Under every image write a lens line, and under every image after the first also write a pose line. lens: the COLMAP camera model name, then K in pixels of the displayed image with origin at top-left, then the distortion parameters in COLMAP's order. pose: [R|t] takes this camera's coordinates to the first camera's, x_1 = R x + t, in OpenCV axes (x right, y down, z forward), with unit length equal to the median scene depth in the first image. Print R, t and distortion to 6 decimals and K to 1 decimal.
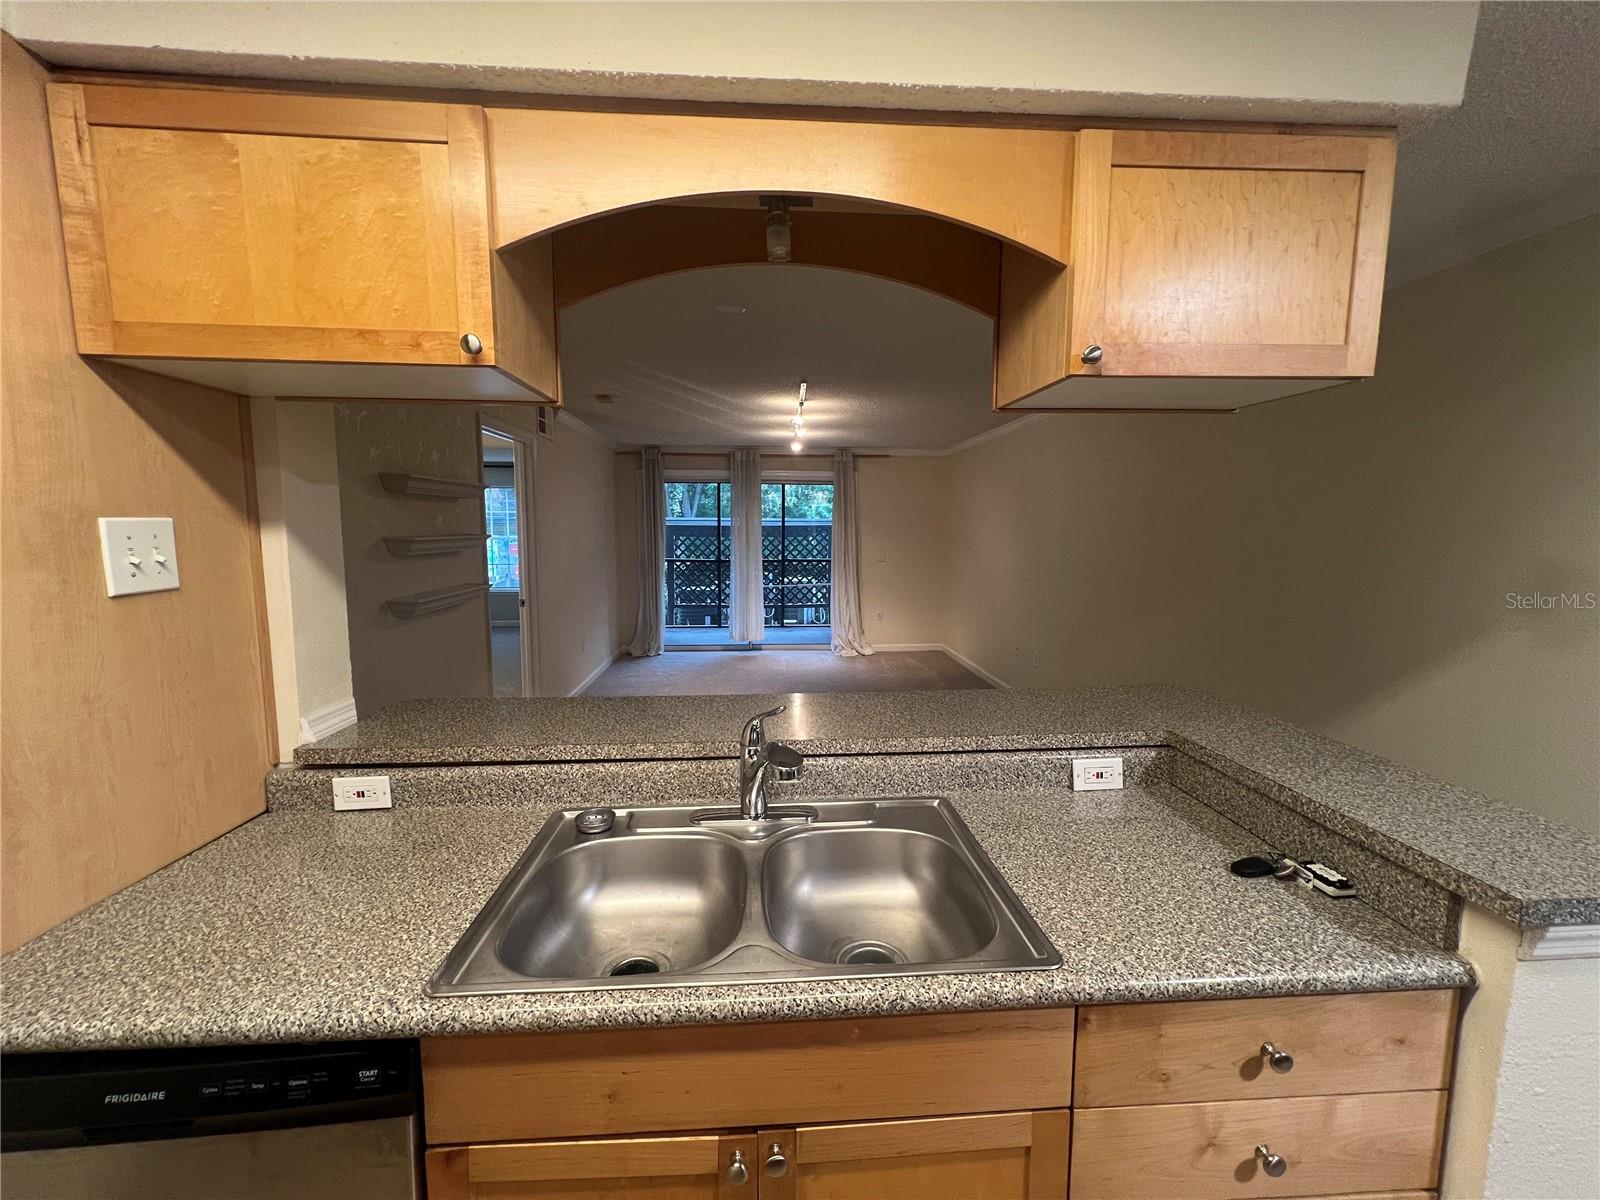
lens RADIAL K [[642.0, 0, 795.5], [0, 642.0, 592.0], [0, 0, 1]] dist [0.002397, 0.000390]
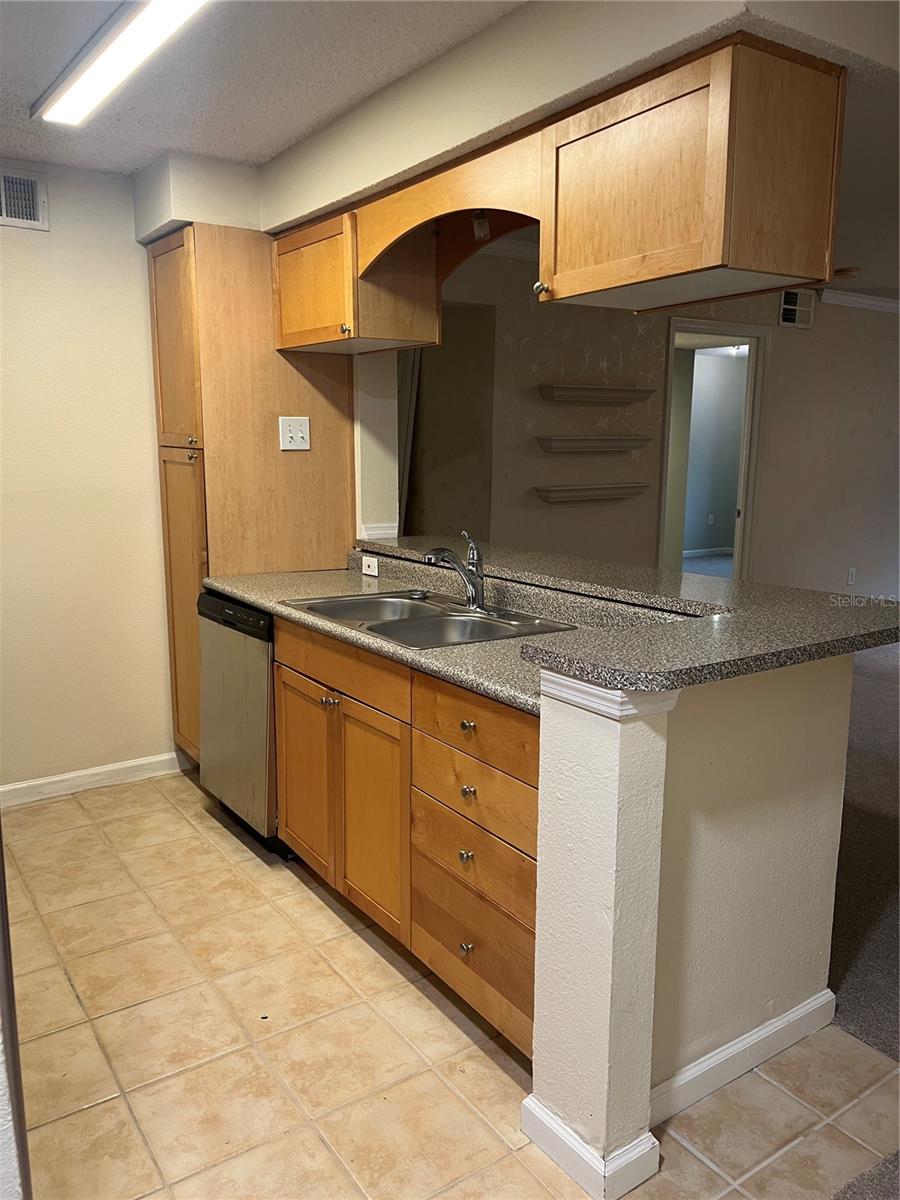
lens RADIAL K [[920.5, 0, 443.0], [0, 920.5, 608.4], [0, 0, 1]] dist [0.040552, -0.009209]
pose [[0.505407, 0.156636, -0.848545, 1.757715], [-0.093246, 0.987542, 0.126755, 0.076778], [0.857828, 0.015060, 0.513716, -0.194642]]
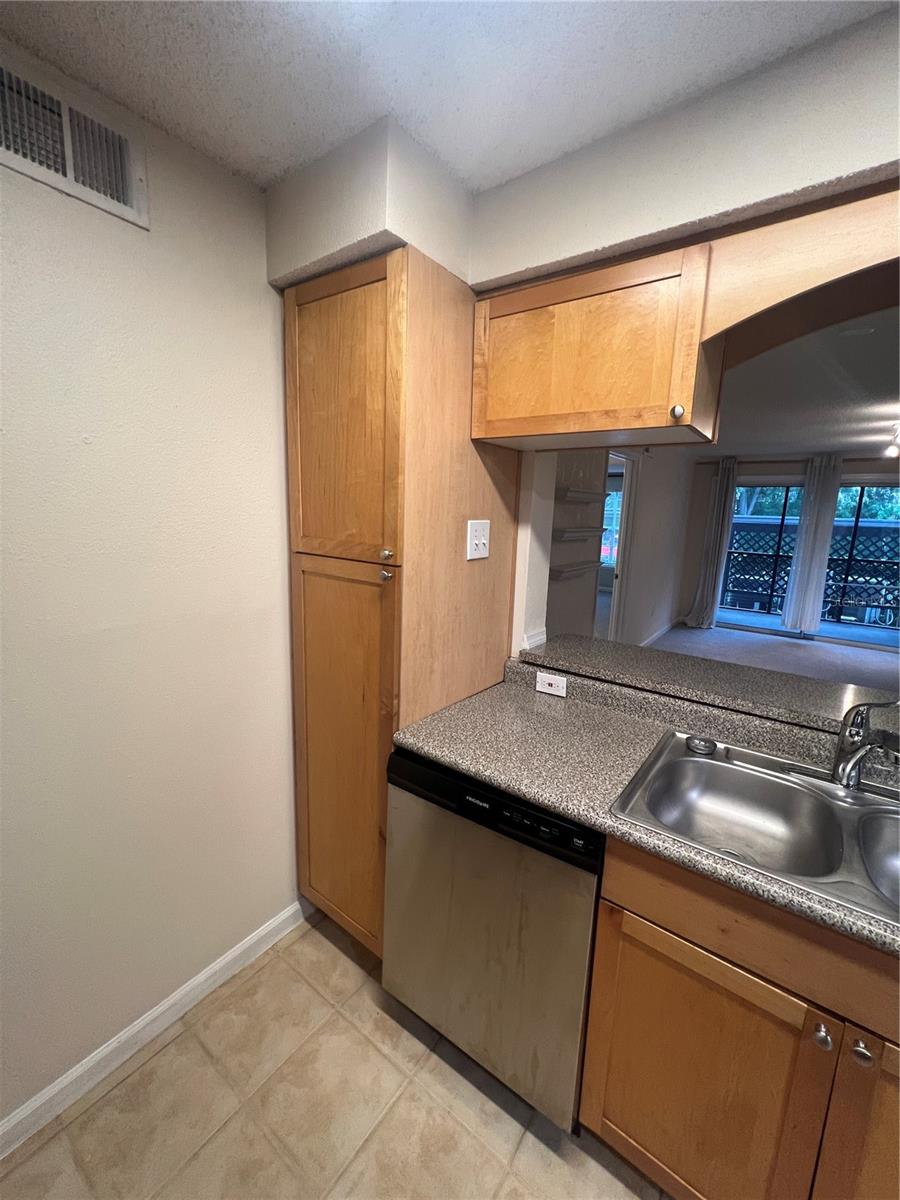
lens RADIAL K [[481.3, 0, 454.0], [0, 481.3, 596.3], [0, 0, 1]] dist [0.002611, 0.000402]
pose [[0.768474, 0.131763, -0.626168, -0.107279], [-0.094608, 0.991211, 0.092470, -0.011662], [0.632848, -0.011820, 0.774186, -0.147962]]
